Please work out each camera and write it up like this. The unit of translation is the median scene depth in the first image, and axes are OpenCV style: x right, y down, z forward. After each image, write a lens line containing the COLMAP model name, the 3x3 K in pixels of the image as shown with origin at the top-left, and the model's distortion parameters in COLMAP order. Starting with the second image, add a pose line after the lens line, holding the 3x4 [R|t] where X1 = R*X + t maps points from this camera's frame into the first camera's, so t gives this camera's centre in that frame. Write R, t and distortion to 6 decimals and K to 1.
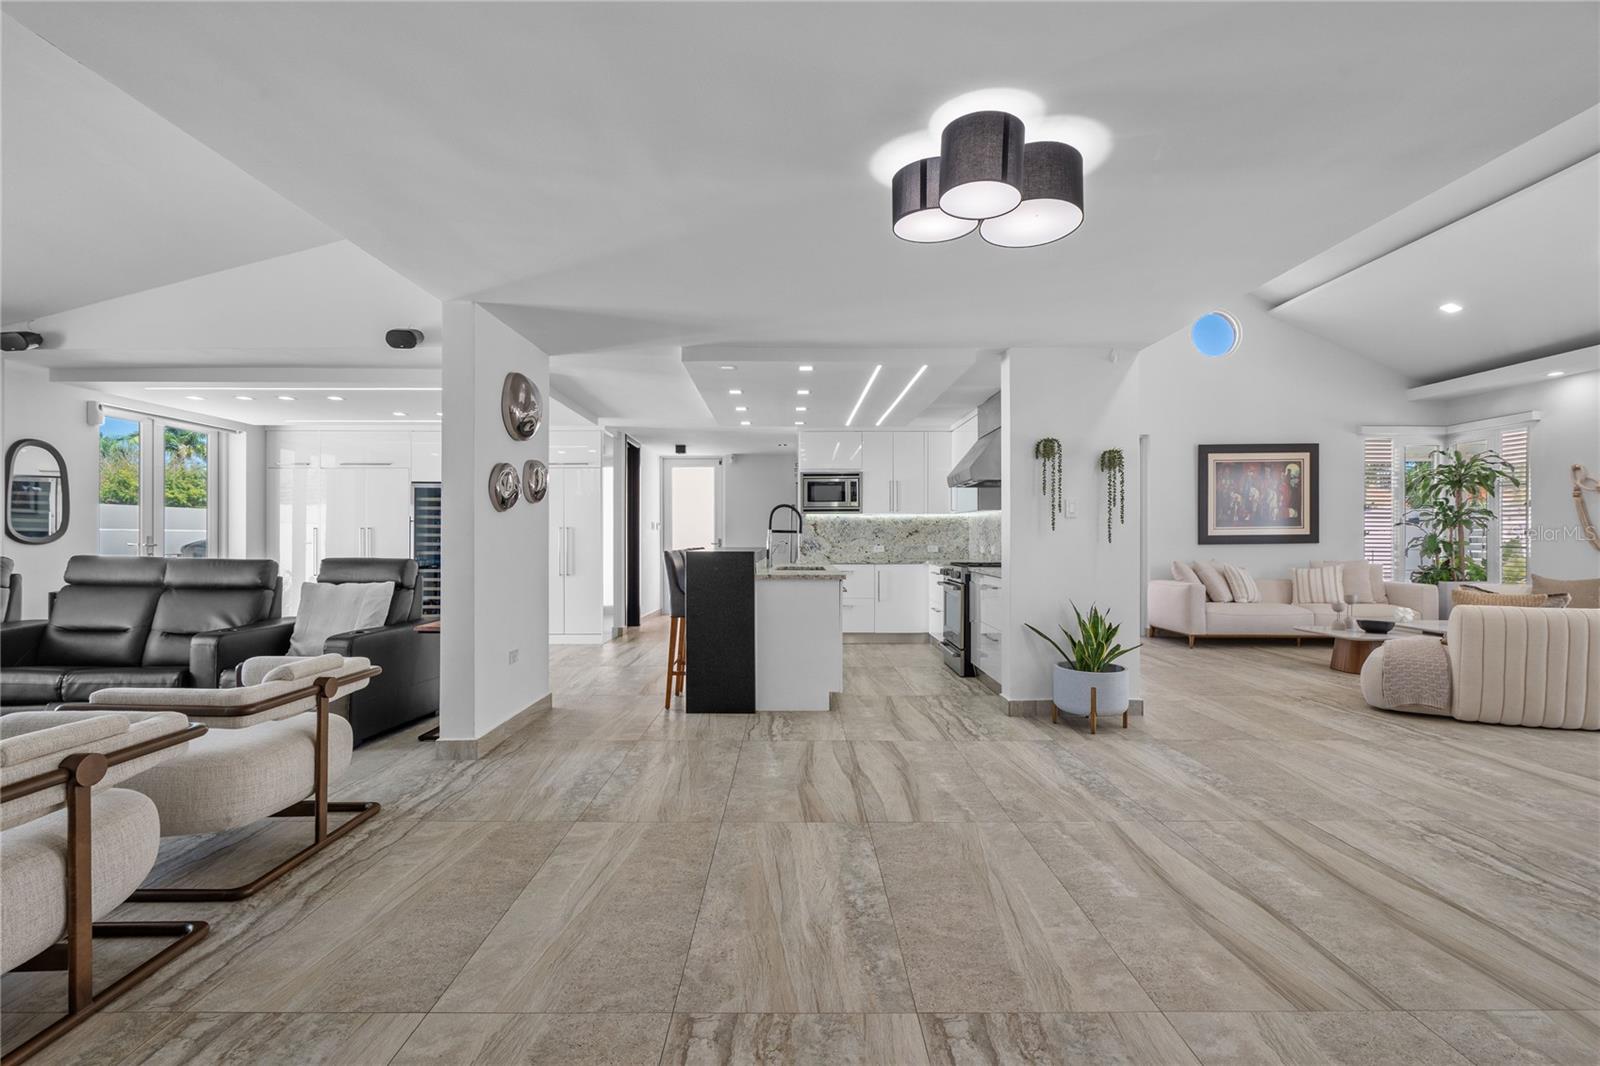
lens RADIAL K [[720.9, 0, 795.4], [0, 720.9, 536.2], [0, 0, 1]] dist [-0.003089, 0.001857]
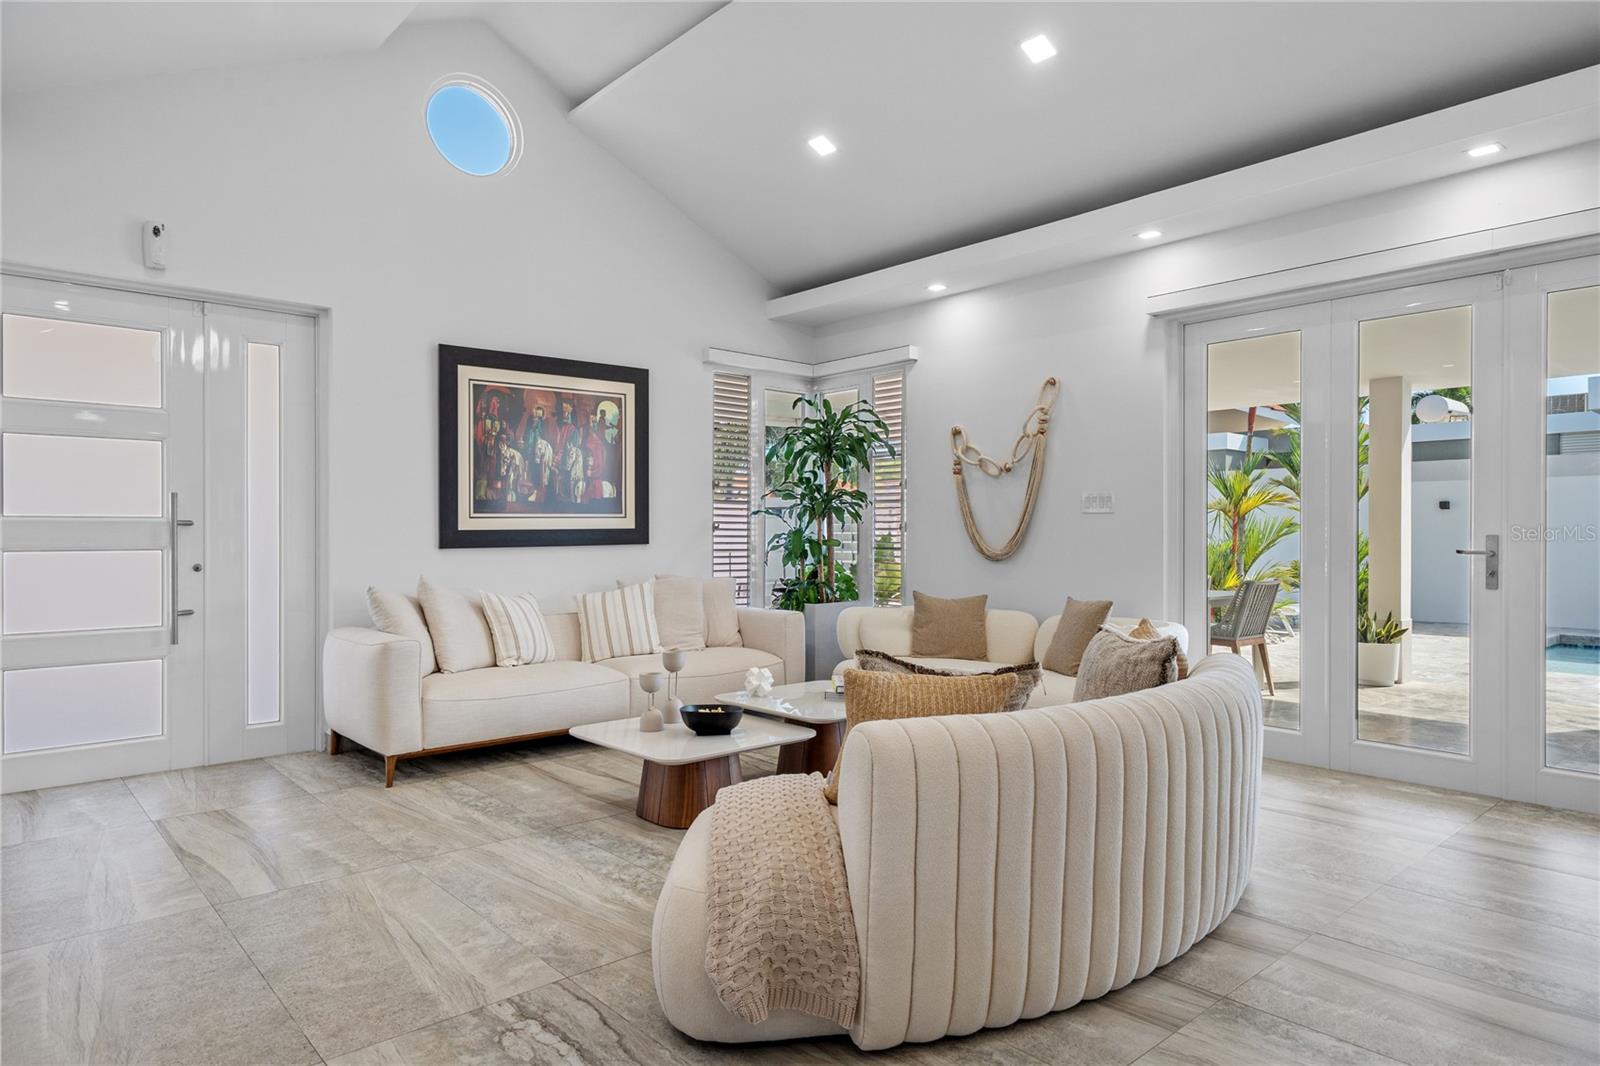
lens RADIAL K [[960.7, 0, 792.8], [0, 960.7, 530.6], [0, 0, 1]] dist [0.003398, -0.004382]
pose [[0.747744, 0.001411, 0.663986, 0.354193], [-0.000486, 0.999999, -0.001578, 0.000112], [-0.663987, 0.000857, 0.747744, 0.409405]]
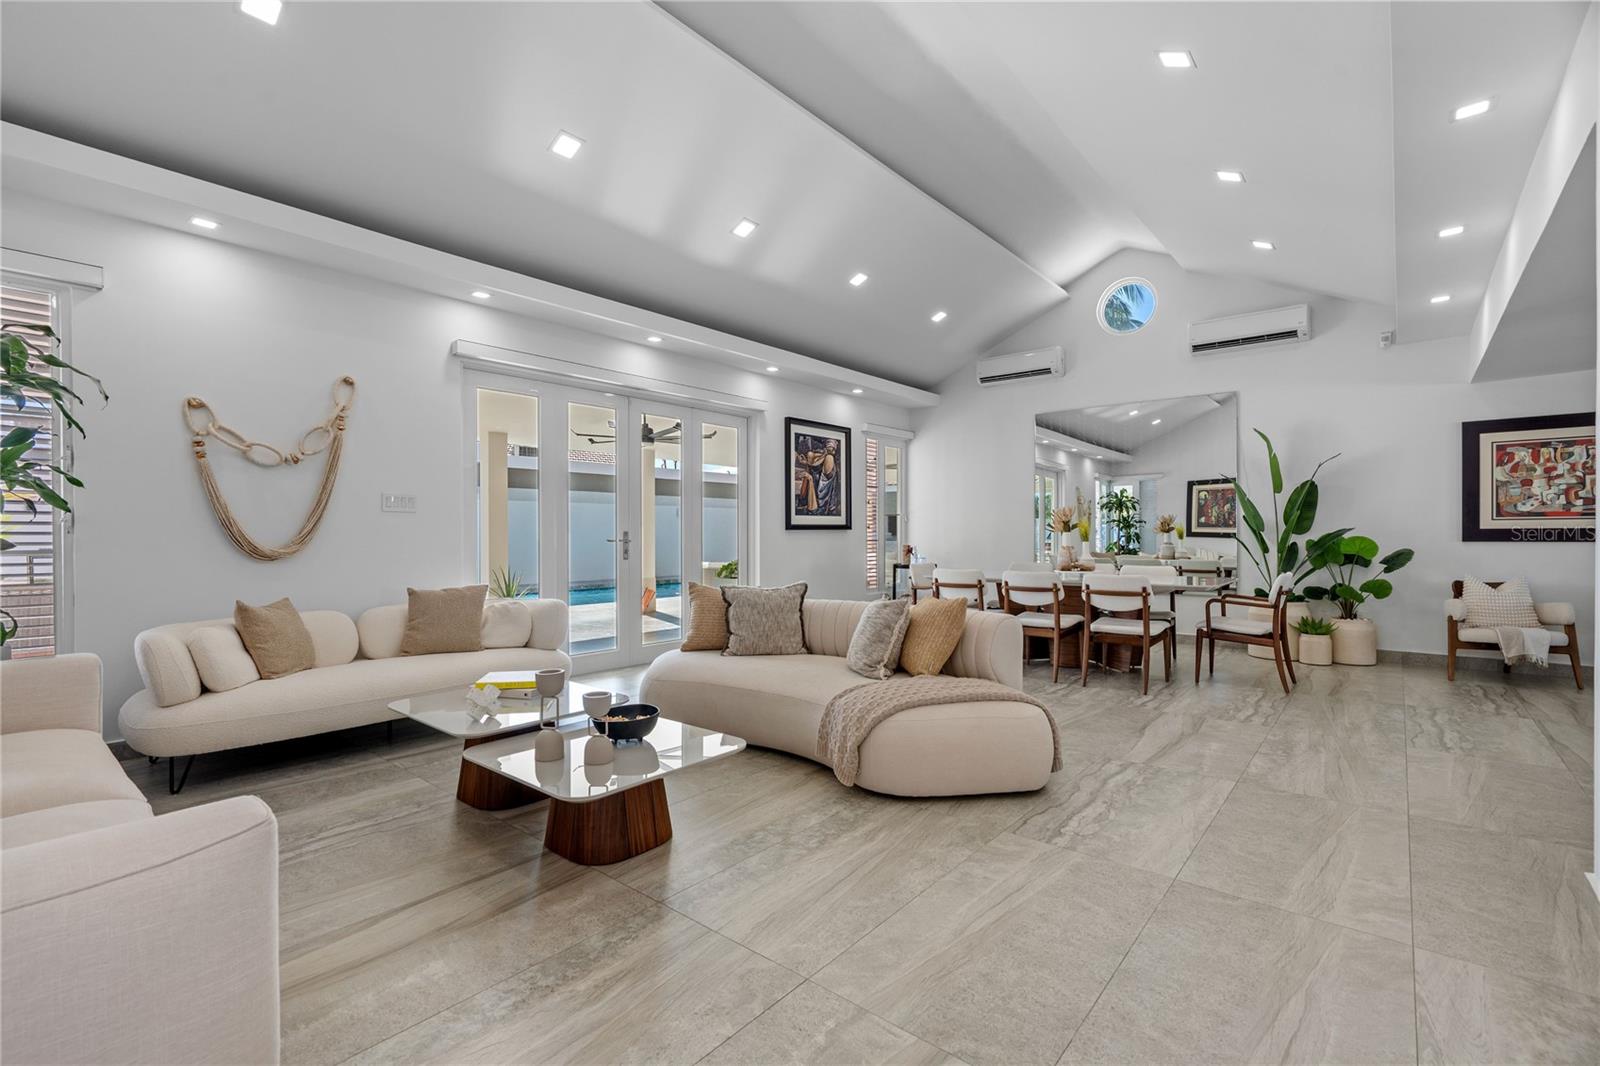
lens RADIAL K [[720.9, 0, 797.7], [0, 720.9, 530.9], [0, 0, 1]] dist [-0.003089, 0.001857]
pose [[-0.771199, 0.001339, 0.636592, 0.365276], [-0.002054, 0.999987, -0.004592, 0.004215], [-0.636590, -0.004849, -0.771187, 1.089563]]
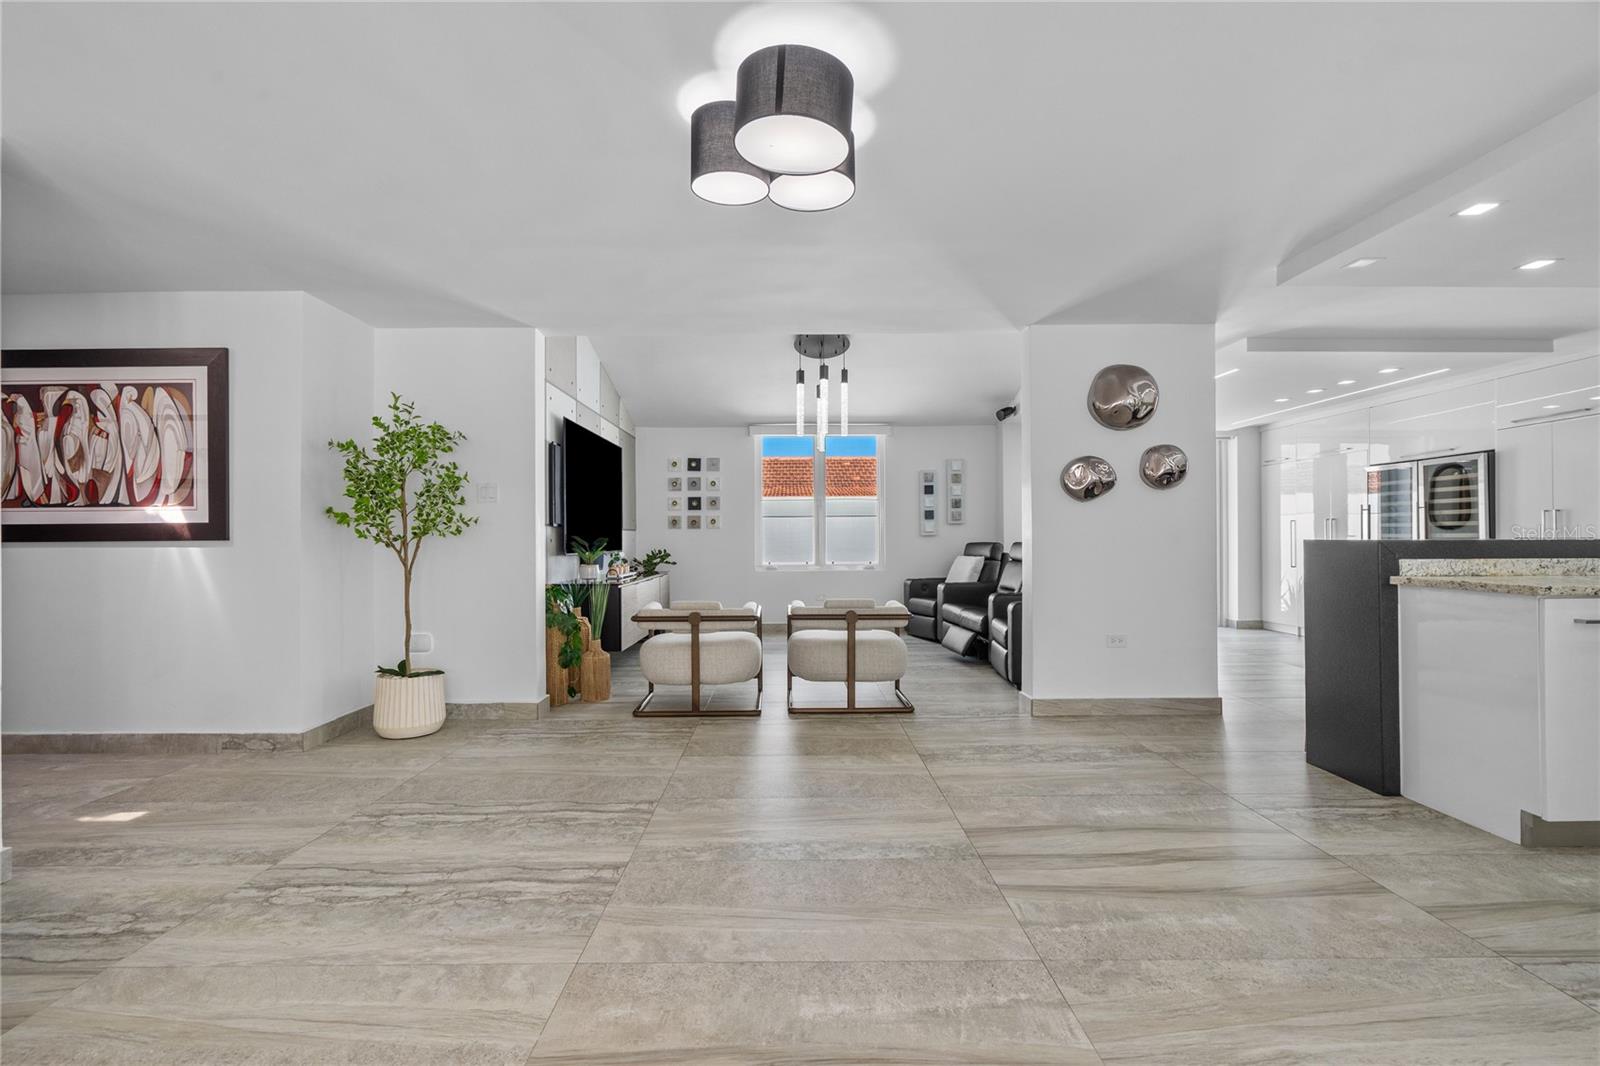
lens RADIAL K [[720.9, 0, 800.1], [0, 720.9, 538.2], [0, 0, 1]] dist [-0.003089, 0.001857]
pose [[0.015704, -0.001834, -0.999875, 0.369666], [0.008458, 0.999963, -0.001701, 0.010391], [0.999841, -0.008430, 0.015719, 0.310480]]
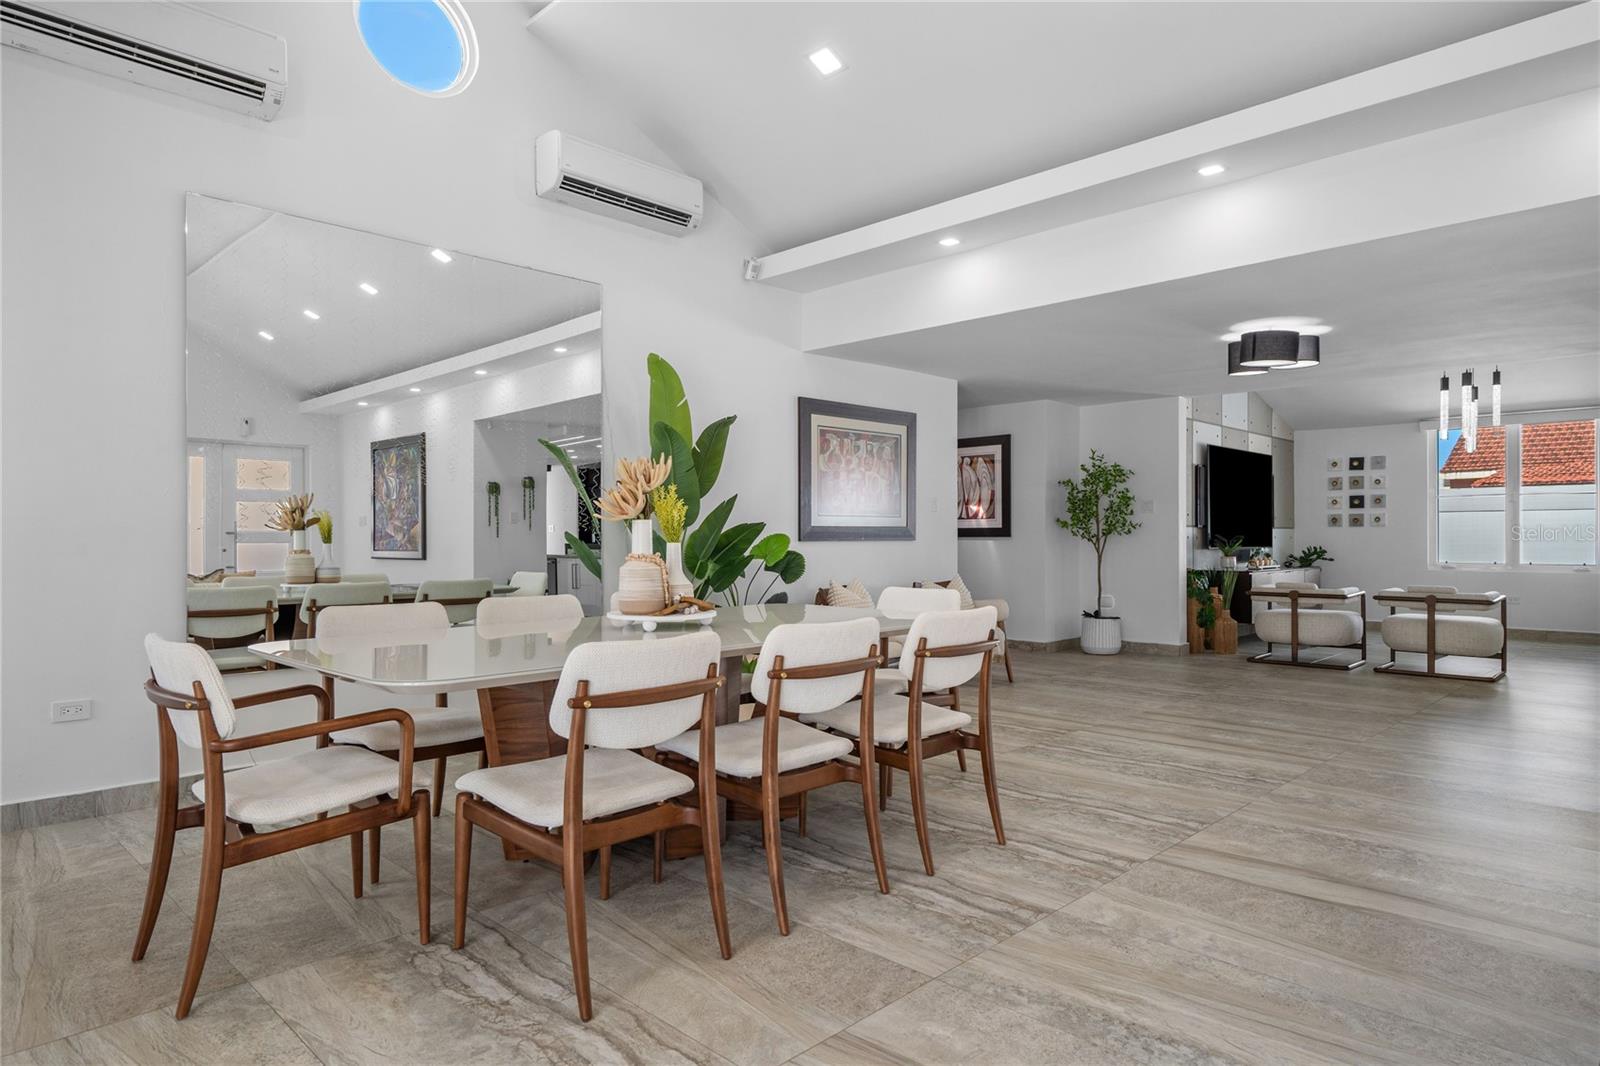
lens RADIAL K [[926.0, 0, 787.8], [0, 926.0, 535.7], [0, 0, 1]] dist [0.004539, 0.001992]
pose [[-0.714588, -0.000079, -0.699545, 0.928848], [0.003365, 0.999988, -0.003550, 0.009238], [0.699537, -0.004891, -0.714579, 0.586909]]
